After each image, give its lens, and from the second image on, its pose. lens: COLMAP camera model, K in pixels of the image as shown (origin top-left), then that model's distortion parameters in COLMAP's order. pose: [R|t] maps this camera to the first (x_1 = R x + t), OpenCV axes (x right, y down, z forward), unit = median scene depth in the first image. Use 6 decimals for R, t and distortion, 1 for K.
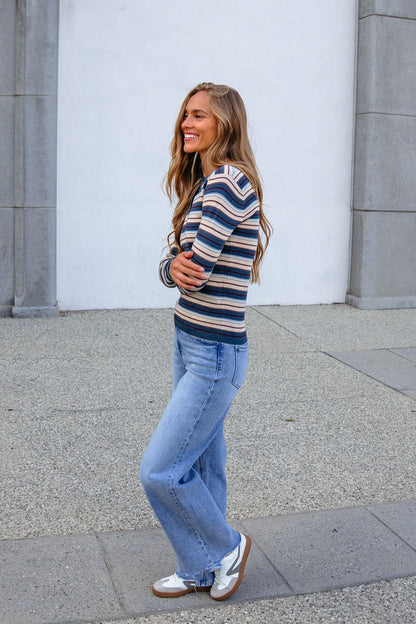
lens RADIAL K [[782.7, 0, 208.6], [0, 782.7, 310.8], [0, 0, 1]] dist [-0.193806, 0.034786]
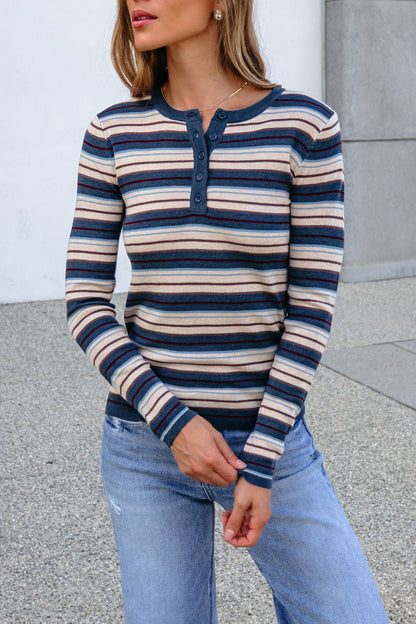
lens RADIAL K [[1004.5, 0, 216.2], [0, 1004.5, 311.2], [0, 0, 1]] dist [-0.126376, 0.059299]
pose [[0.993994, -0.058943, 0.092204, -0.006677], [0.055194, 0.997563, 0.042690, -0.032644], [-0.094496, -0.037344, 0.994825, 0.168696]]
